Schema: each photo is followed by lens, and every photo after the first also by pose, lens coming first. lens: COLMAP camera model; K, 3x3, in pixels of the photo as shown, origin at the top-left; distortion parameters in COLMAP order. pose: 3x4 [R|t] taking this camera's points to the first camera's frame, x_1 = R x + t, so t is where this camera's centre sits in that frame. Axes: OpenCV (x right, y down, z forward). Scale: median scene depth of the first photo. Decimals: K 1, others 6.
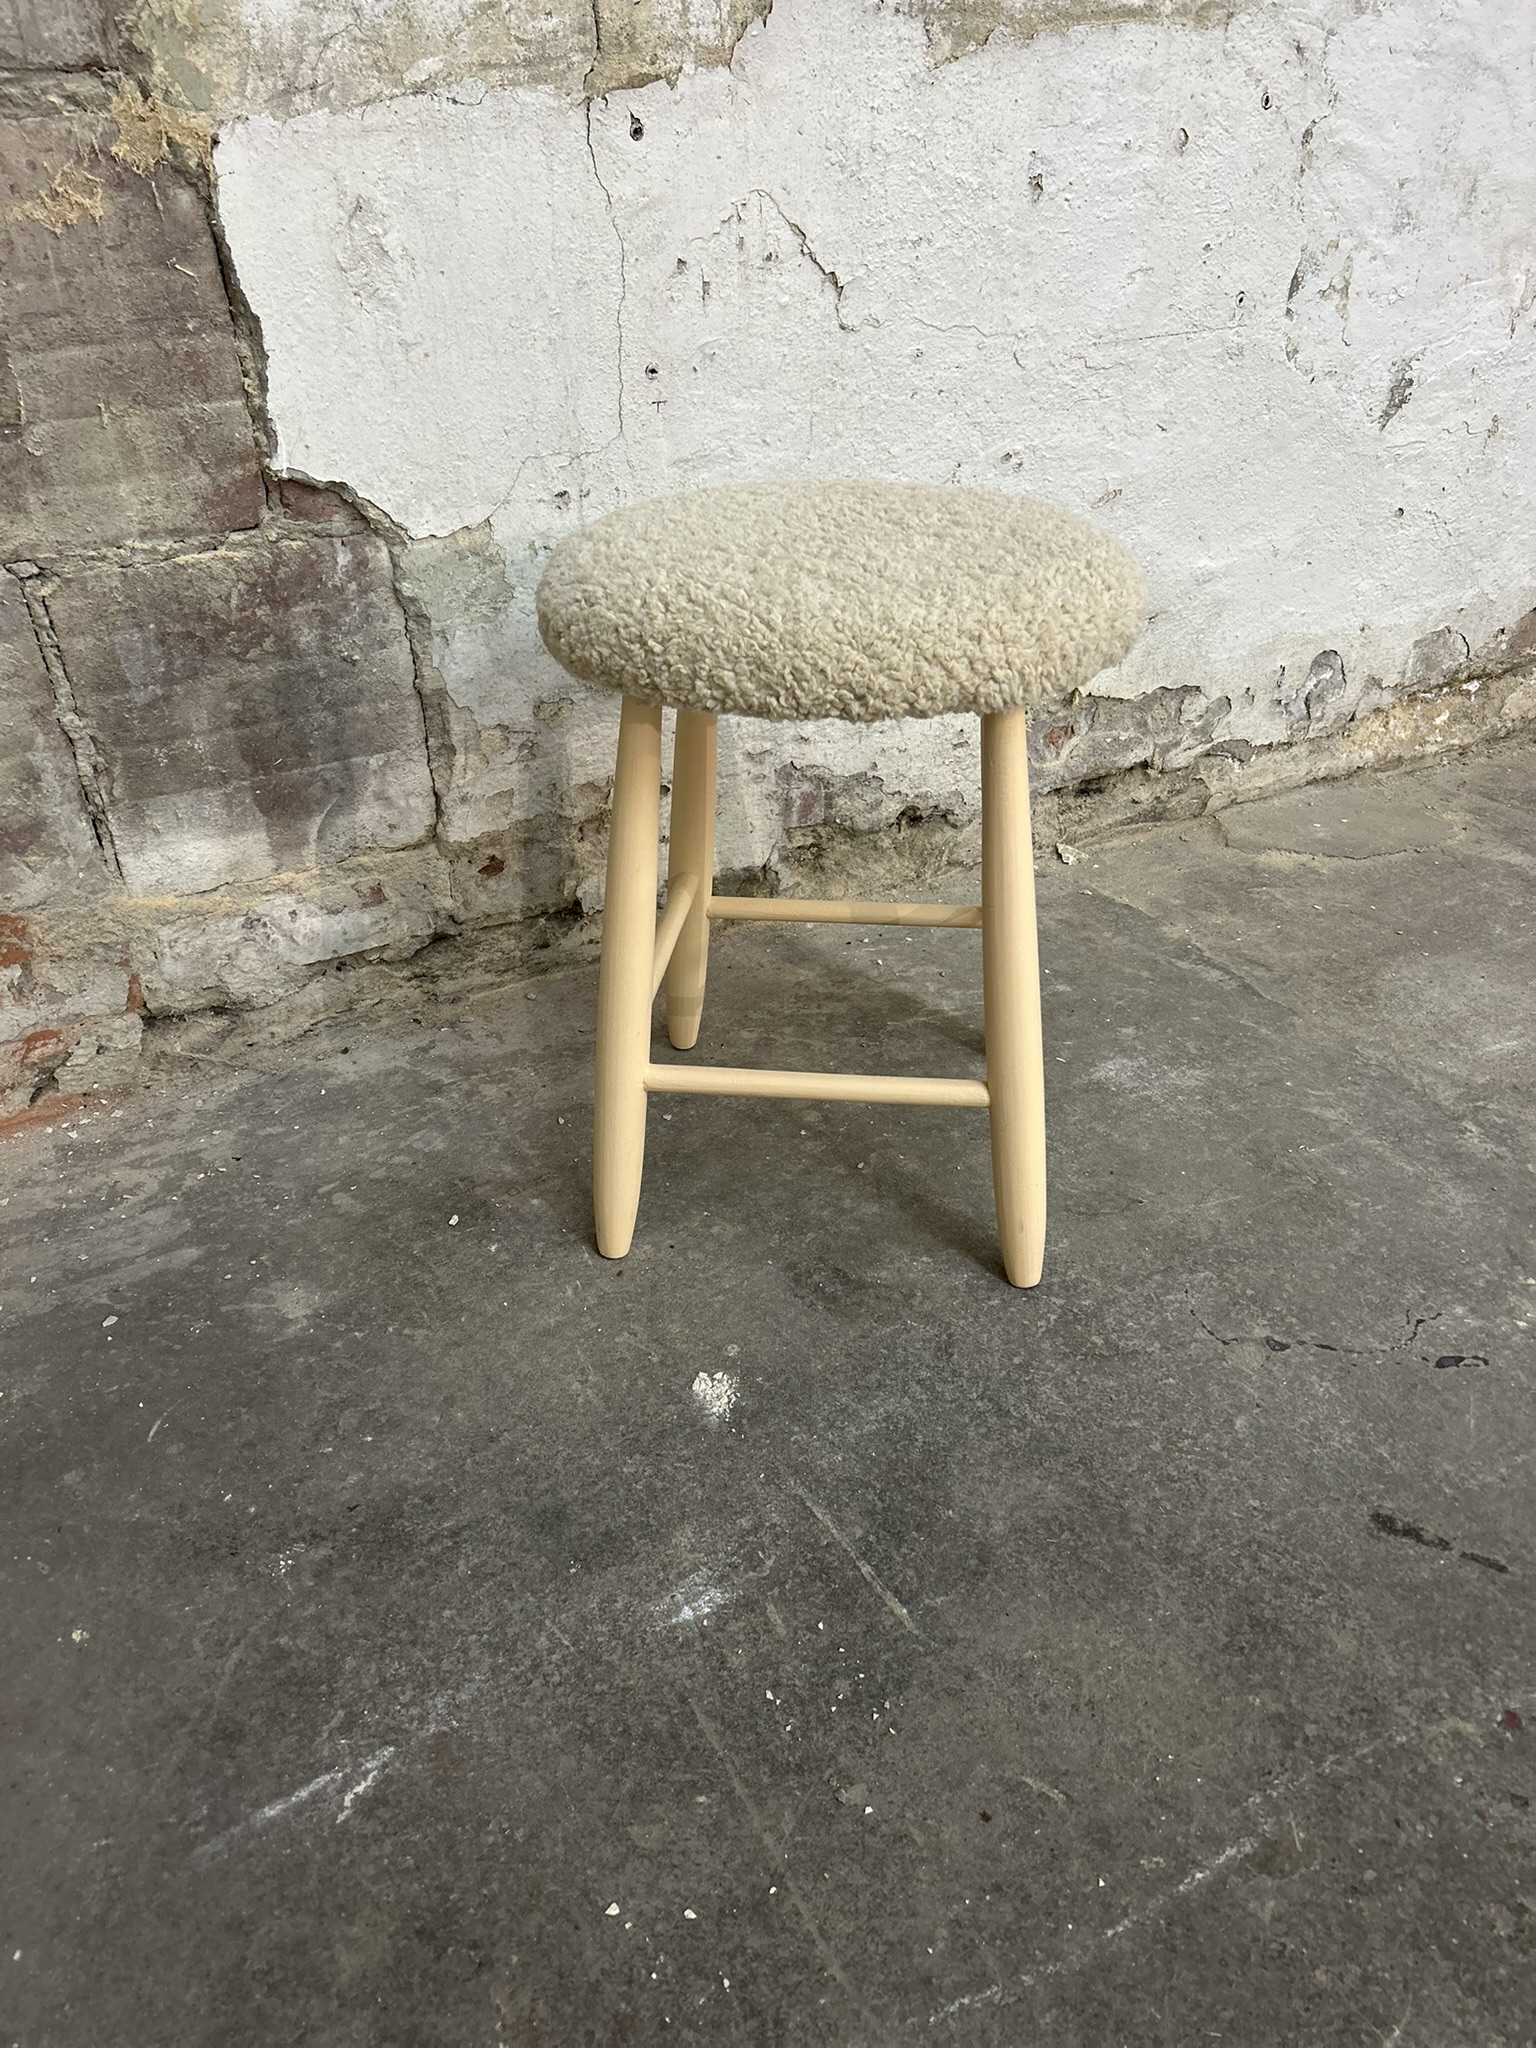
lens RADIAL K [[1550.1, 0, 774.1], [0, 1550.1, 1040.4], [0, 0, 1]] dist [0.035095, -0.047619]
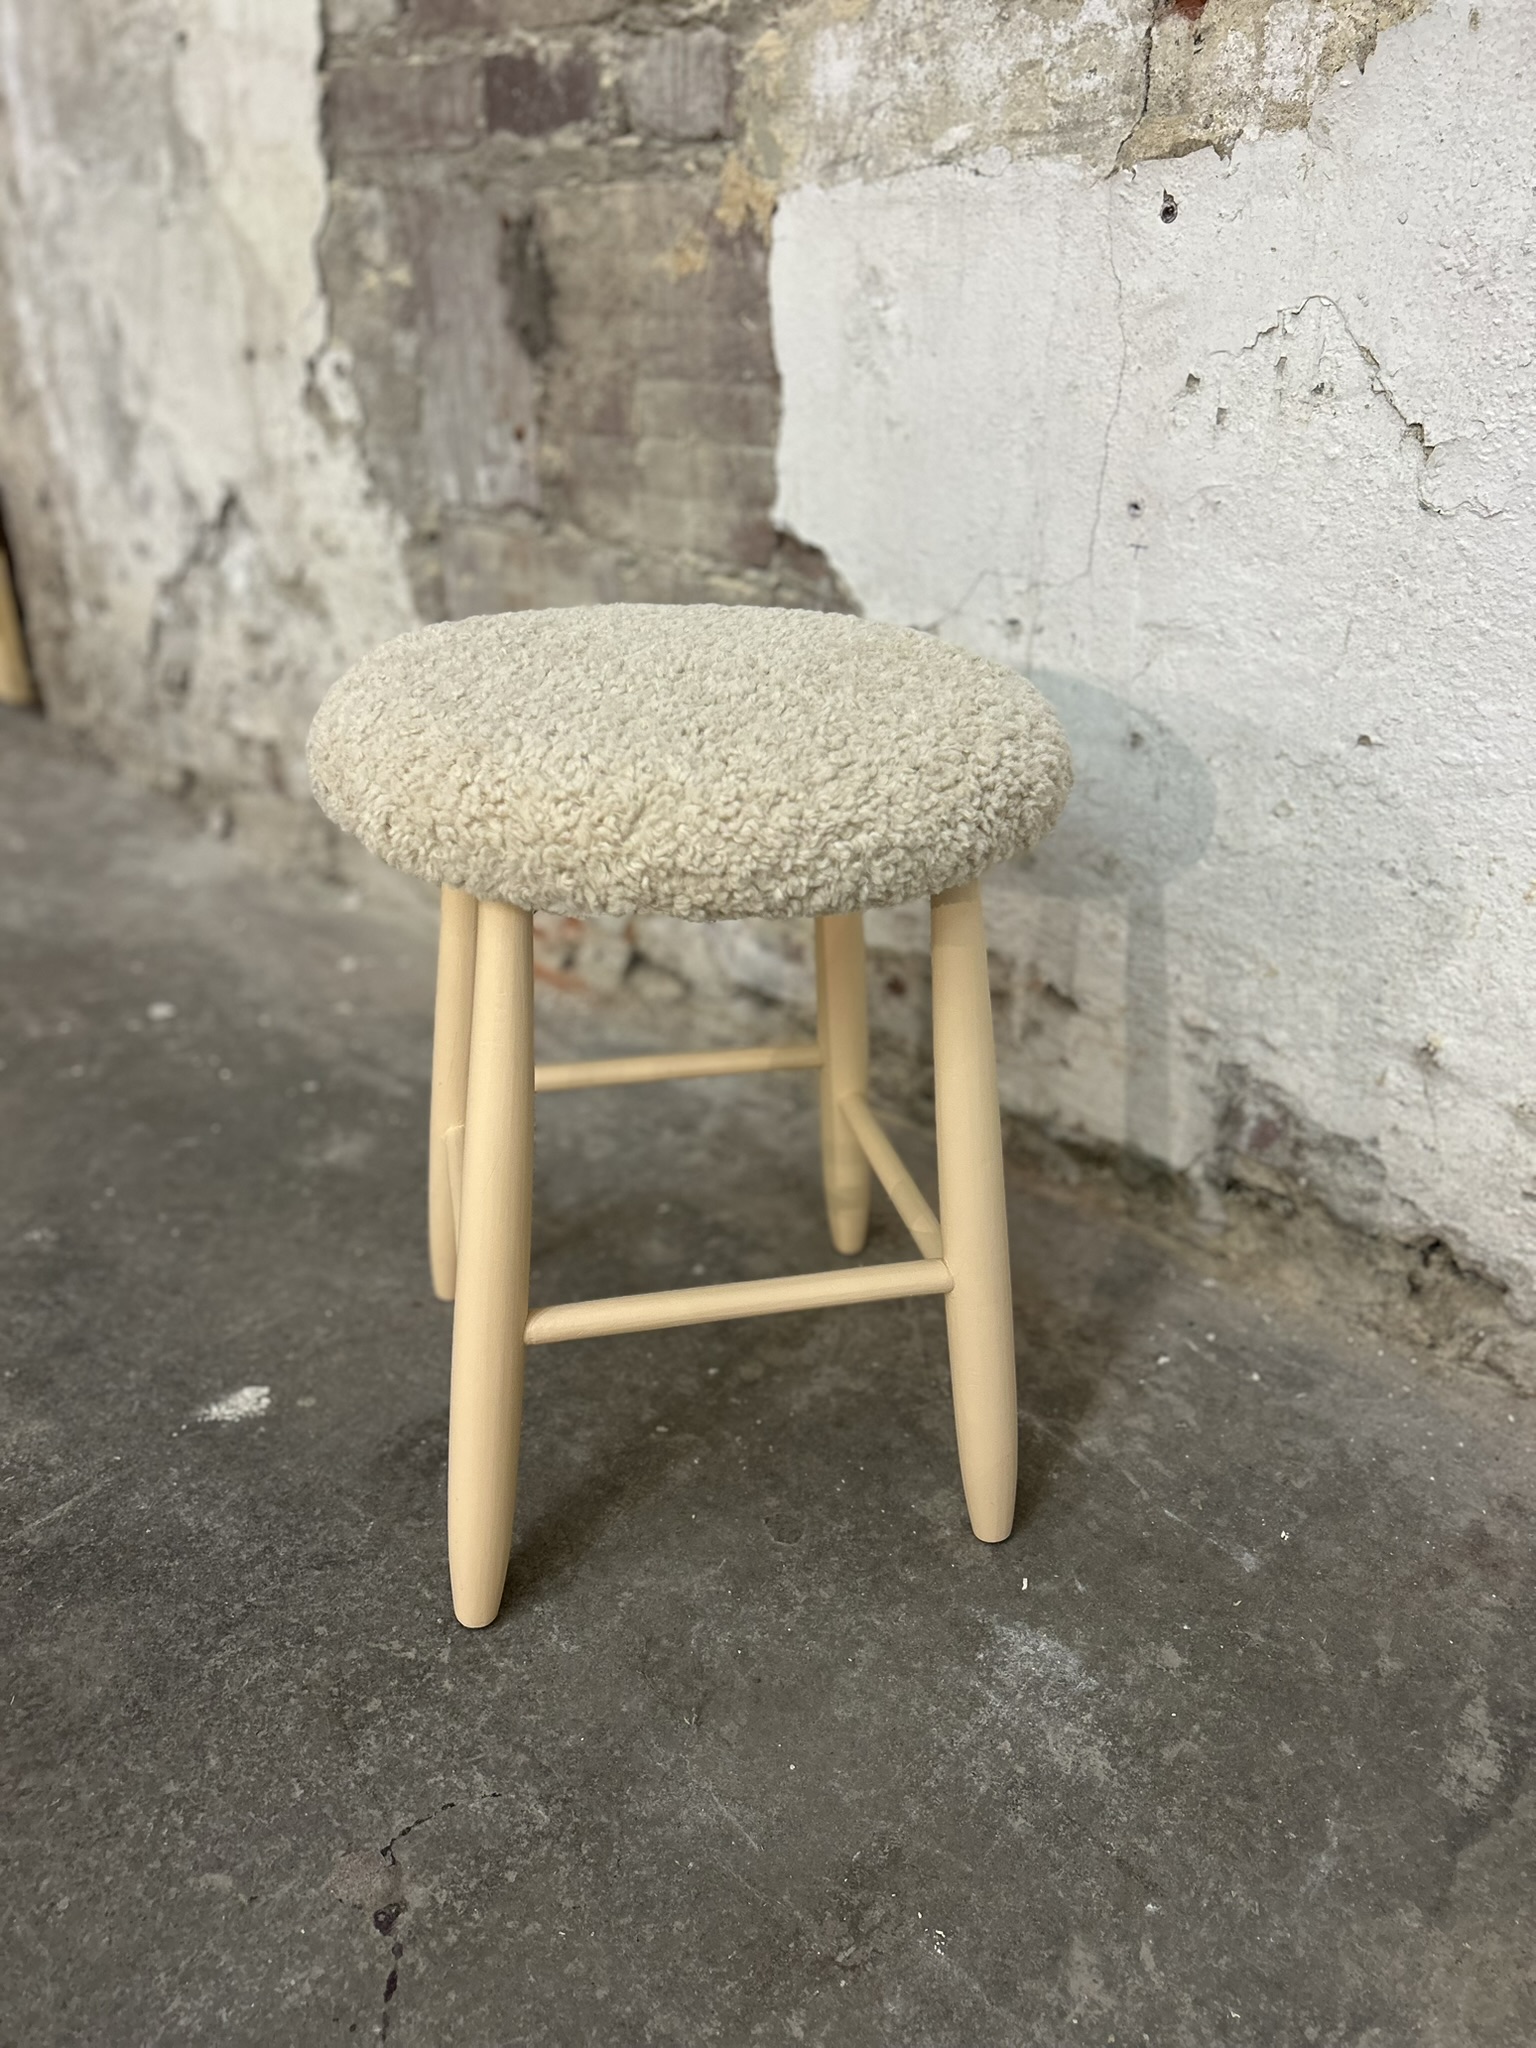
lens RADIAL K [[1550.1, 0, 772.5], [0, 1550.1, 1033.4], [0, 0, 1]] dist [0.035095, -0.047619]
pose [[0.335379, 0.444616, -0.830564, 0.741090], [-0.509835, 0.827025, 0.236852, -0.351175], [0.792205, 0.344015, 0.504048, 0.636562]]
